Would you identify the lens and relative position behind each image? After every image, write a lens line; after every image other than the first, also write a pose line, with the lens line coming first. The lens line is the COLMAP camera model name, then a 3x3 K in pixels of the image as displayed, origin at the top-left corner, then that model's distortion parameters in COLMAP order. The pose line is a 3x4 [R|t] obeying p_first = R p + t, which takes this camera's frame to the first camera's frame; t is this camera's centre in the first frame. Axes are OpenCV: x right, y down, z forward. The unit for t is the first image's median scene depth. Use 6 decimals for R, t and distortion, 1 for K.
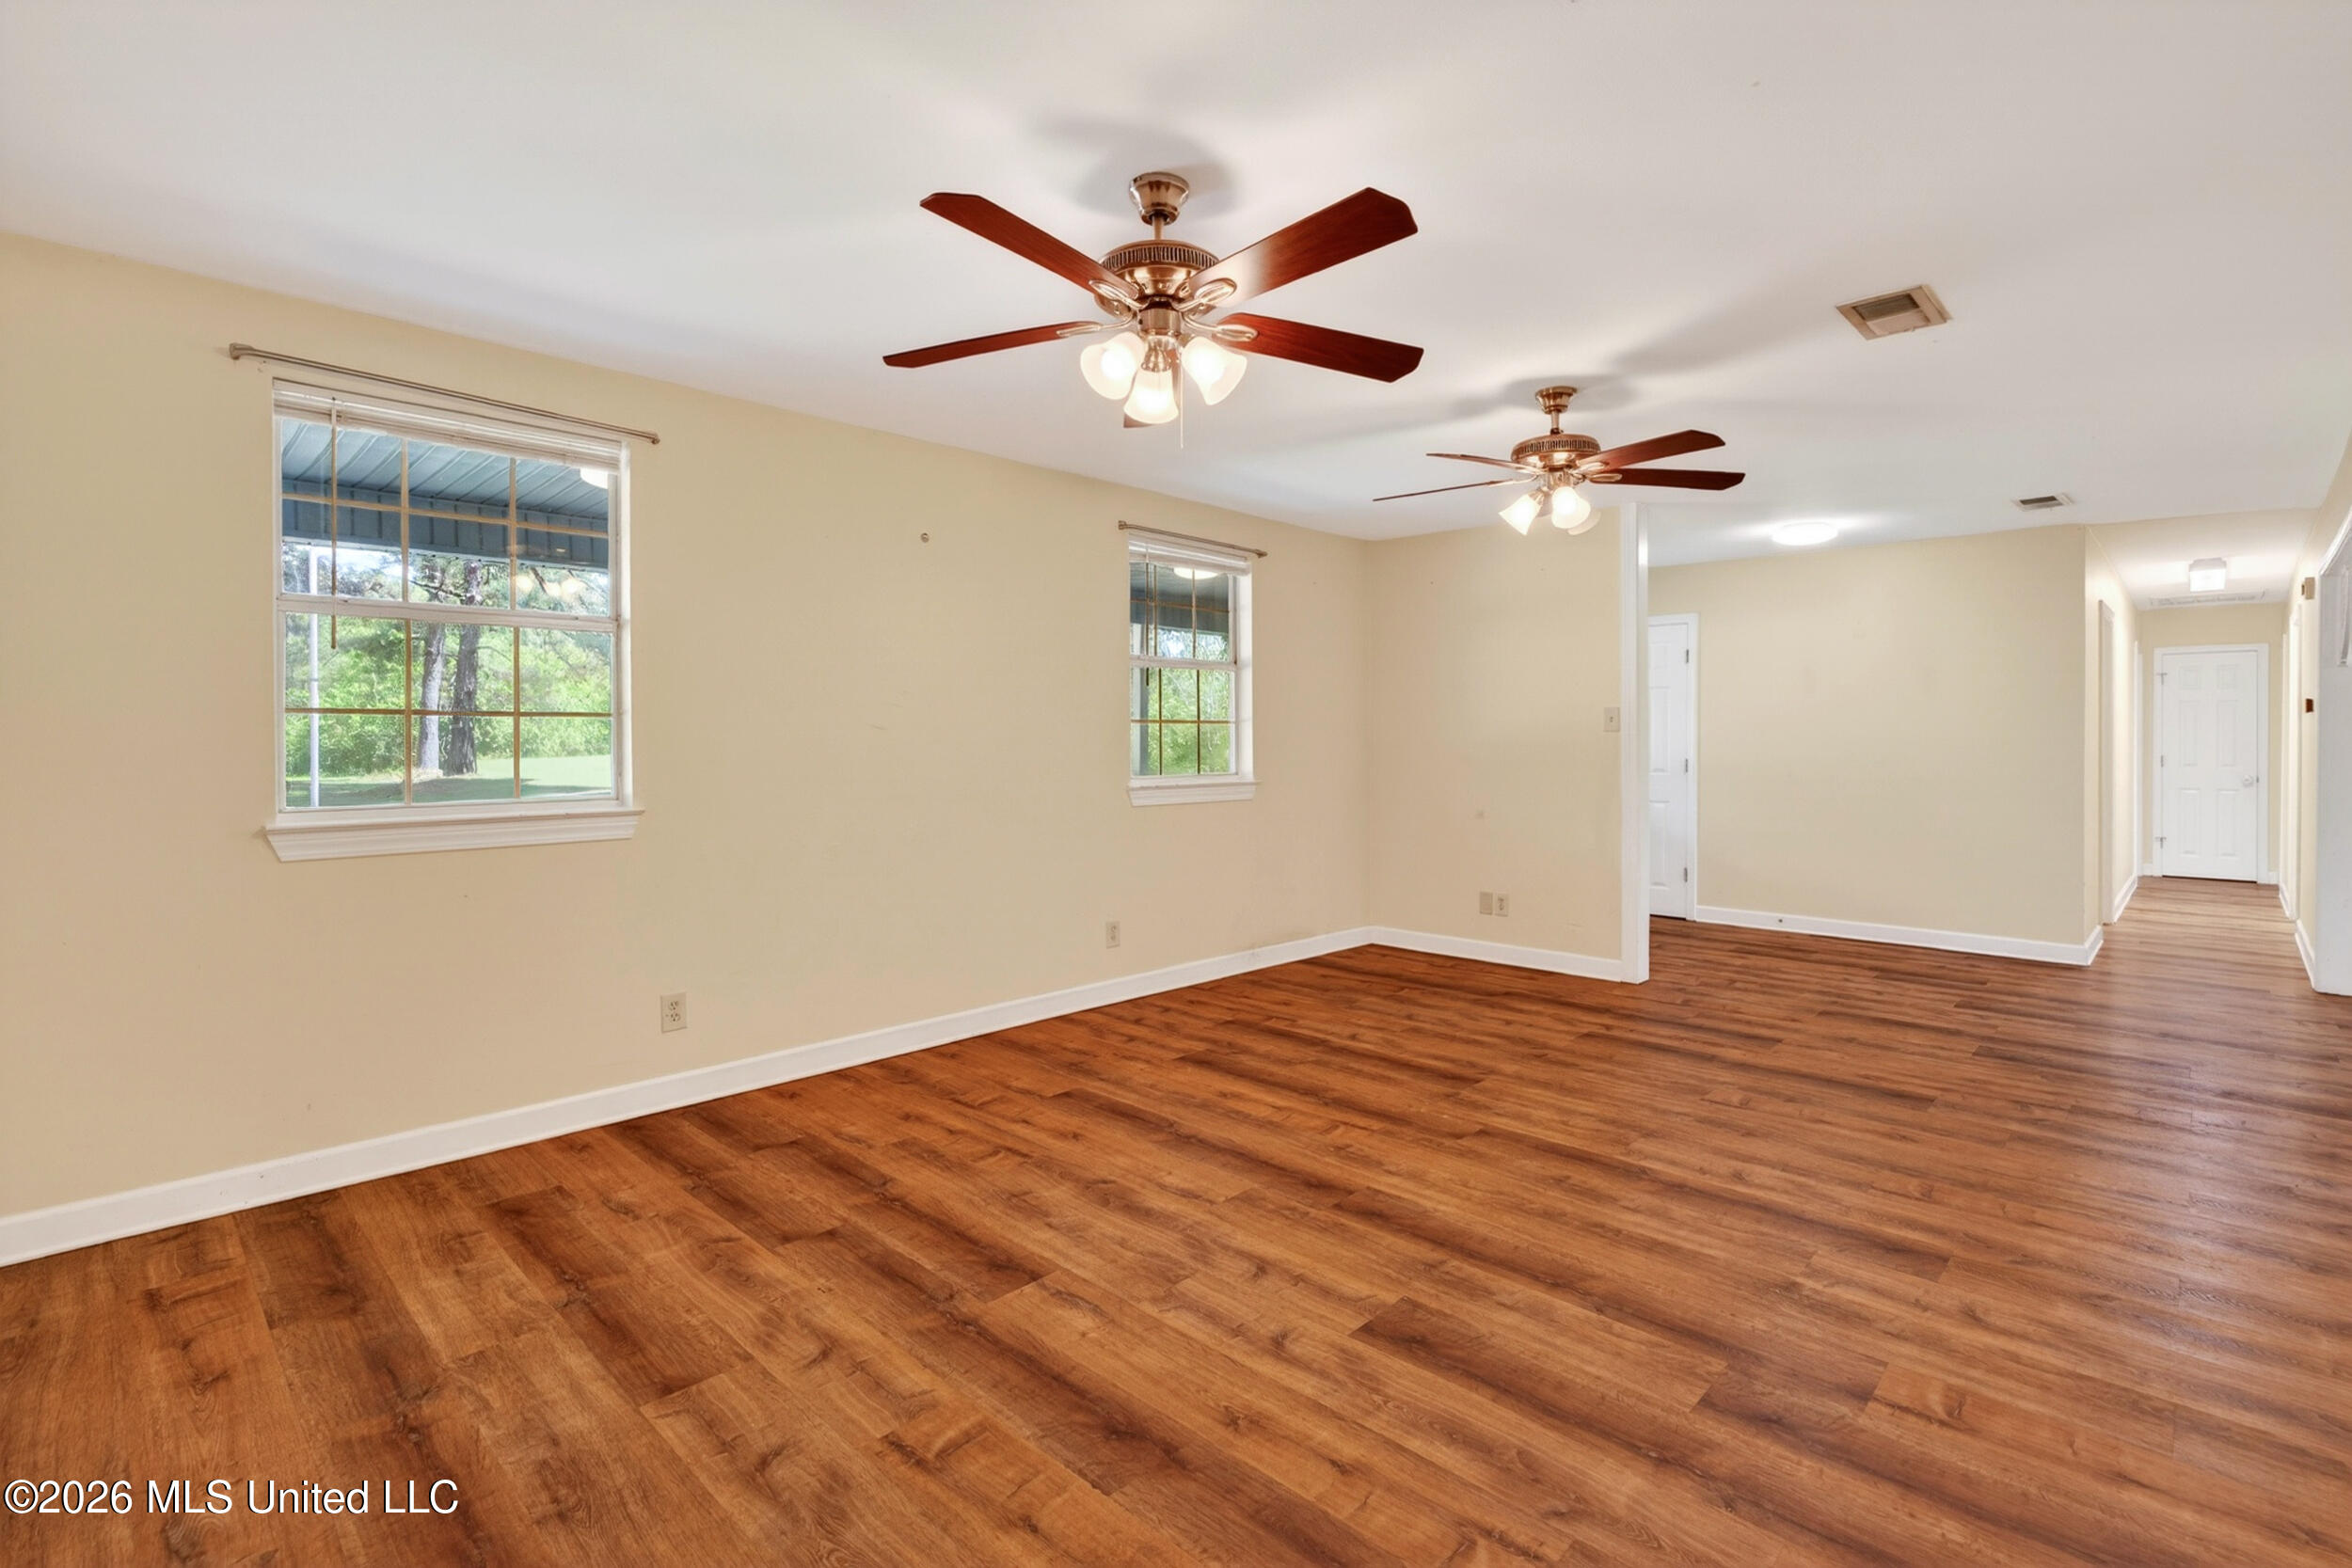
lens RADIAL K [[1063.9, 0, 1174.7], [0, 1063.9, 754.4], [0, 0, 1]] dist [-0.000439, -0.001857]
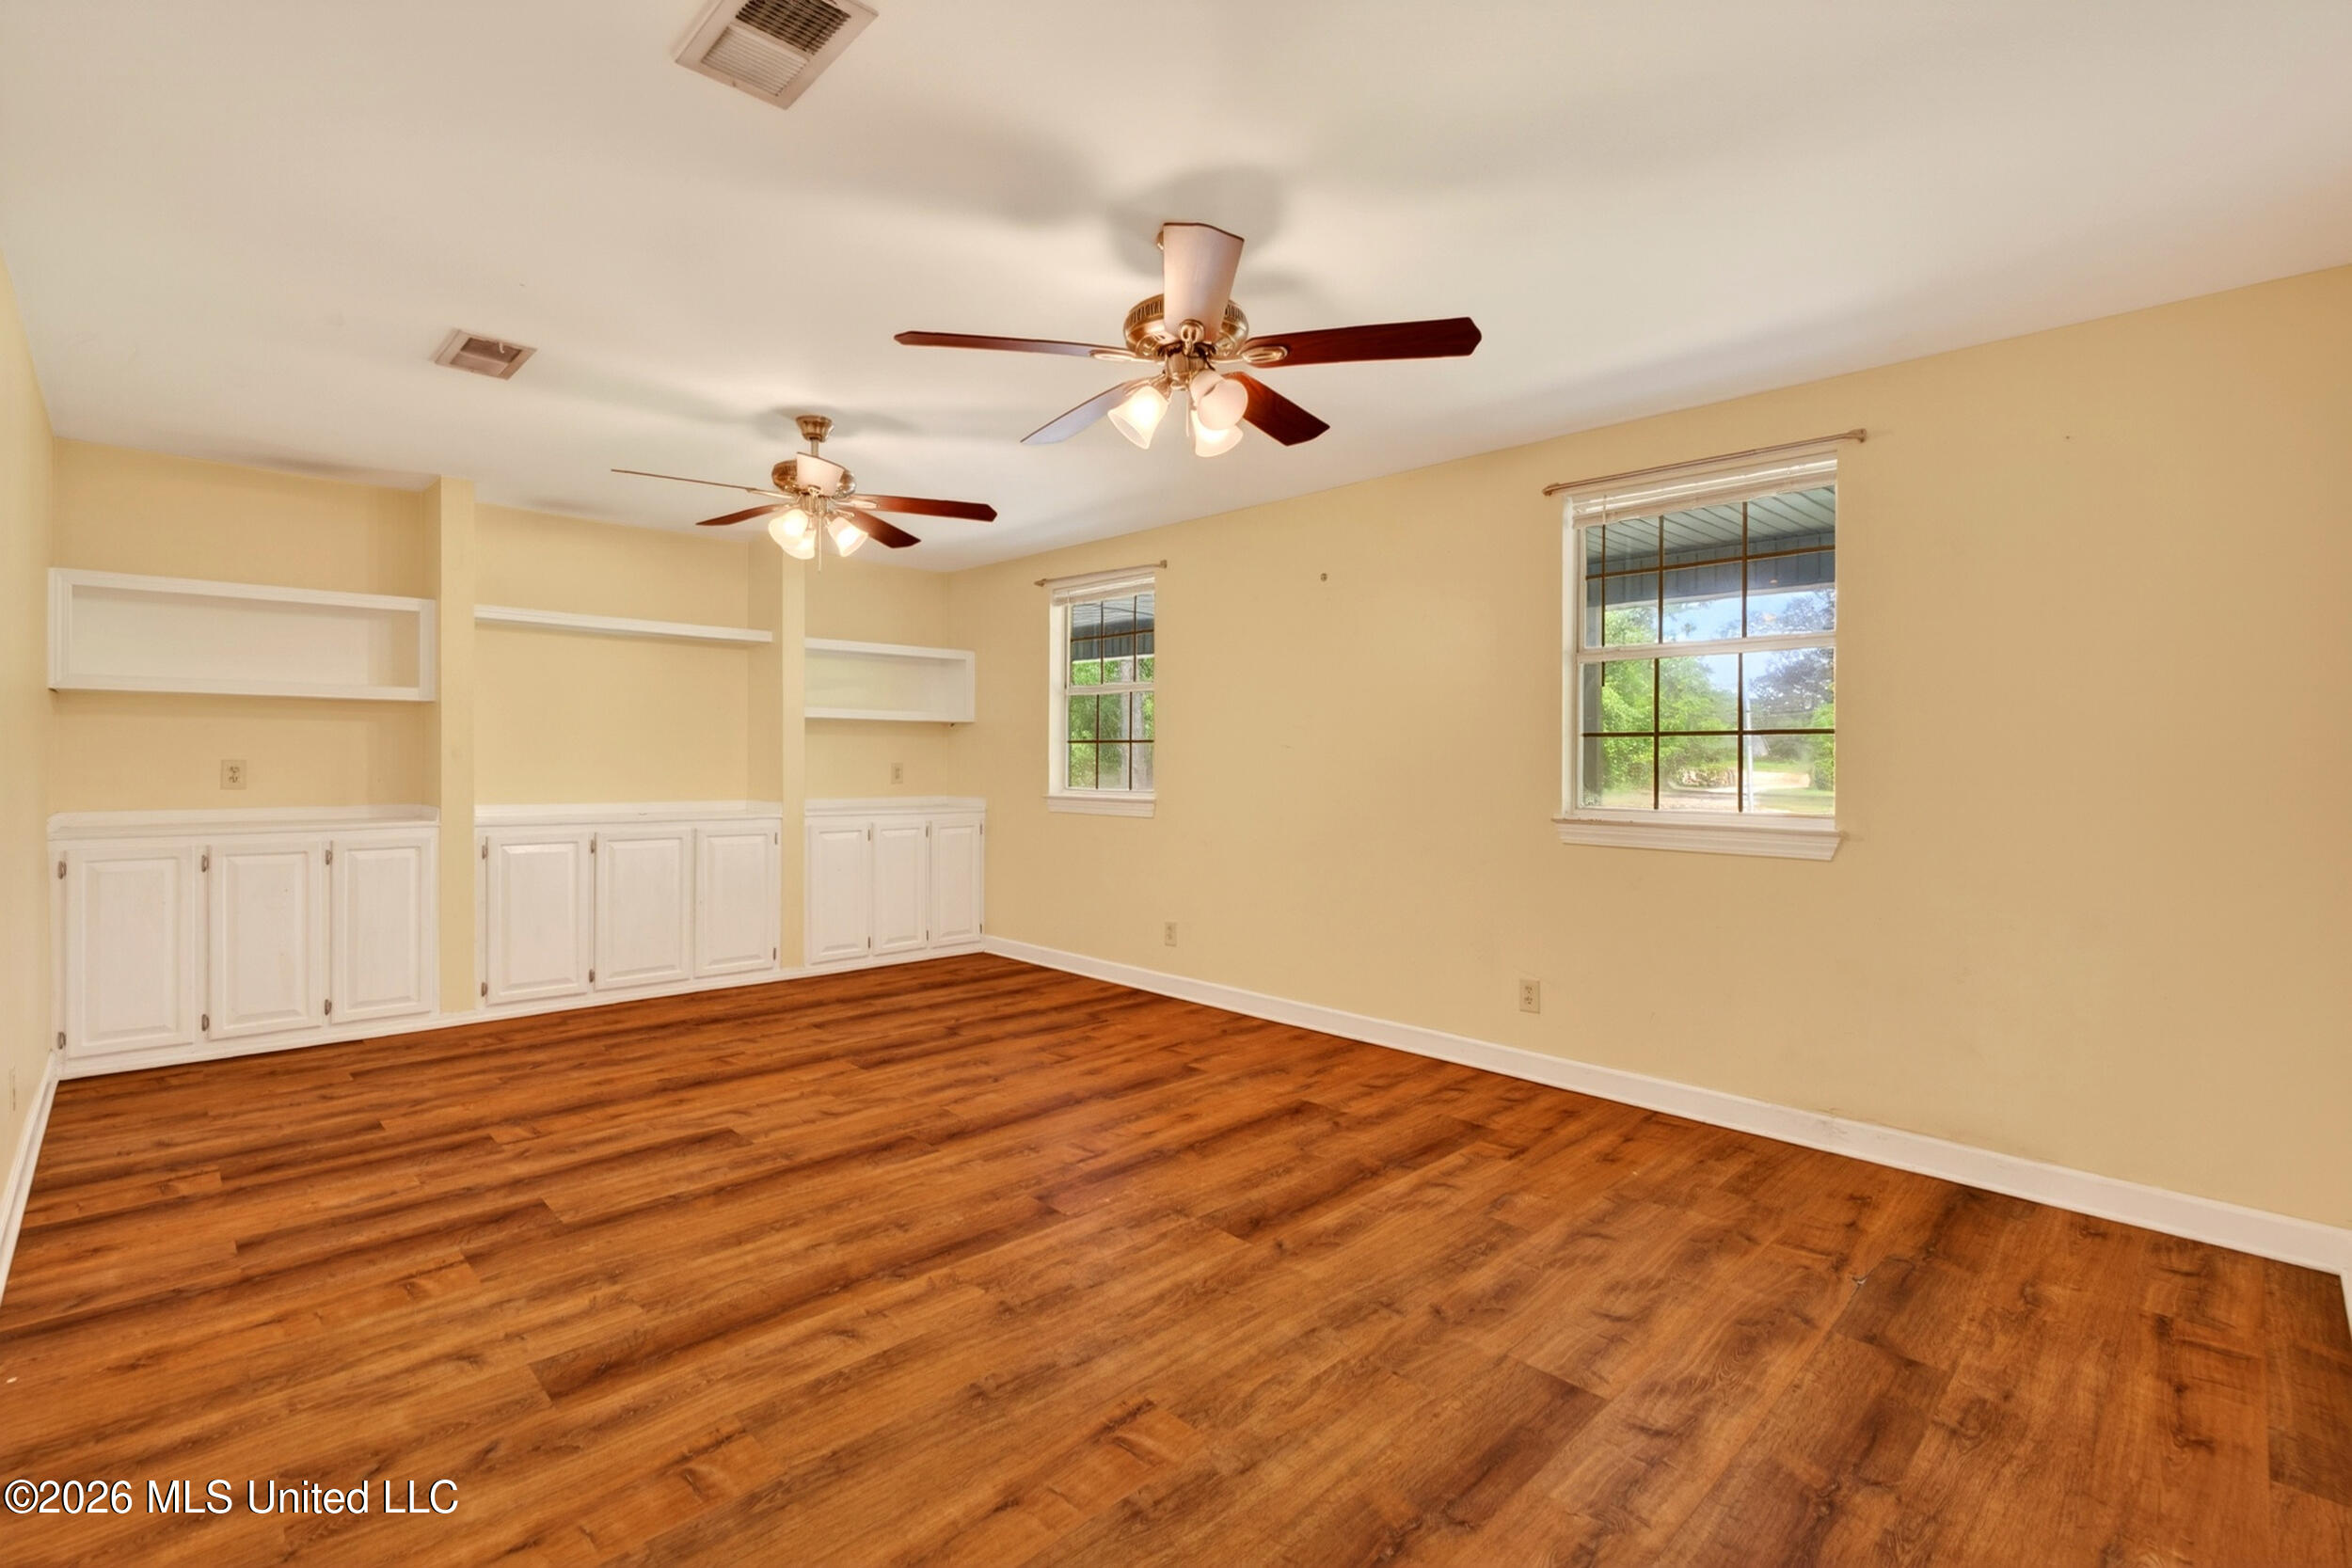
lens RADIAL K [[1063.9, 0, 1182.7], [0, 1063.9, 768.9], [0, 0, 1]] dist [-0.000439, -0.001857]
pose [[-0.017129, 0.009579, -0.999807, 1.318441], [-0.019132, 0.999768, 0.009907, -0.013305], [0.999670, 0.019298, -0.016942, 1.287901]]
